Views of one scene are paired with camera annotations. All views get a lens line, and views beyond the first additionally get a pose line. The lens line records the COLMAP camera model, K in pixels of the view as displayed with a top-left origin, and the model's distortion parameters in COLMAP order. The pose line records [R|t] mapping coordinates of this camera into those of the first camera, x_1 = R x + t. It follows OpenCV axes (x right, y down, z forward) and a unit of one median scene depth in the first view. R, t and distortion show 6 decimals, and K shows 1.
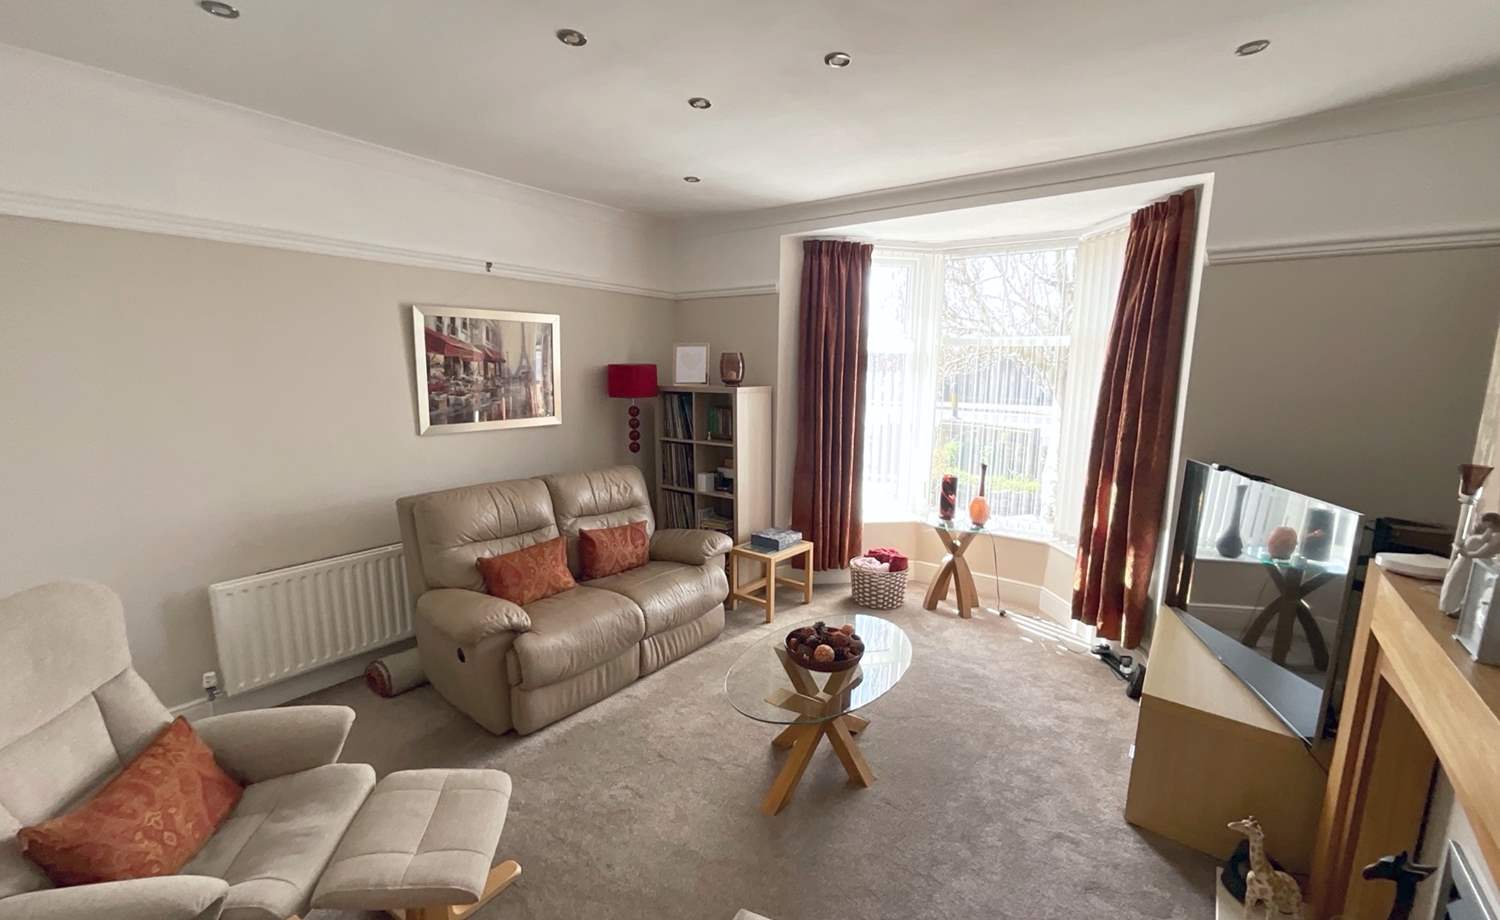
lens RADIAL K [[608.8, 0, 750.0], [0, 608.8, 460.0], [0, 0, 1]] dist [-0.002036, 0.000190]
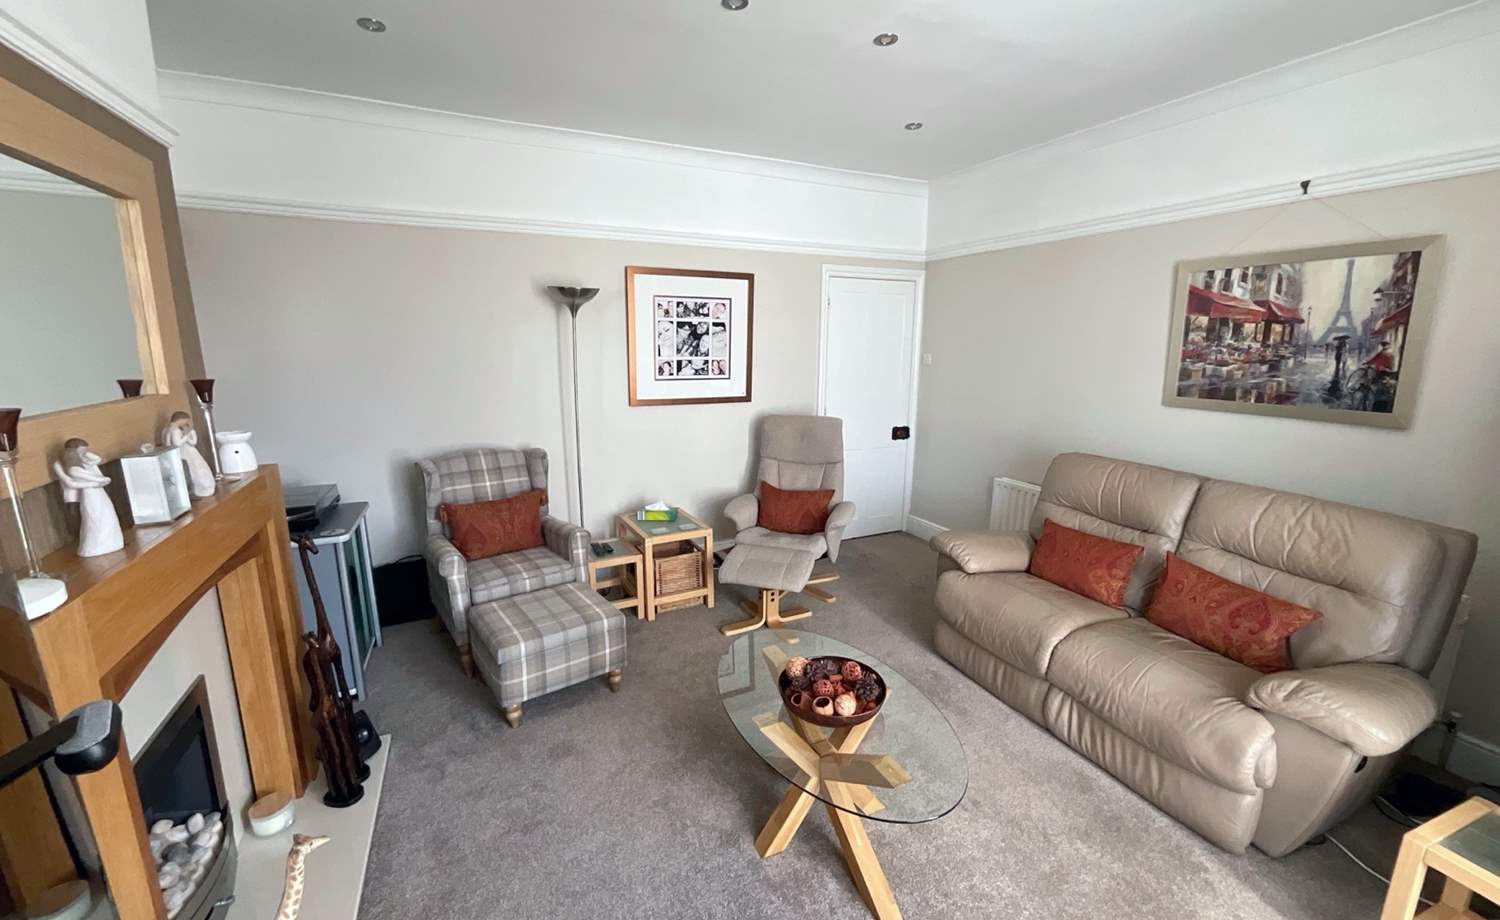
lens RADIAL K [[608.8, 0, 750.0], [0, 608.8, 460.0], [0, 0, 1]] dist [-0.002036, 0.000190]
pose [[-0.470204, 0.158199, -0.868264, 0.555991], [-0.148750, 0.955524, 0.254652, -0.099391], [0.869932, 0.248893, -0.425759, 0.833493]]
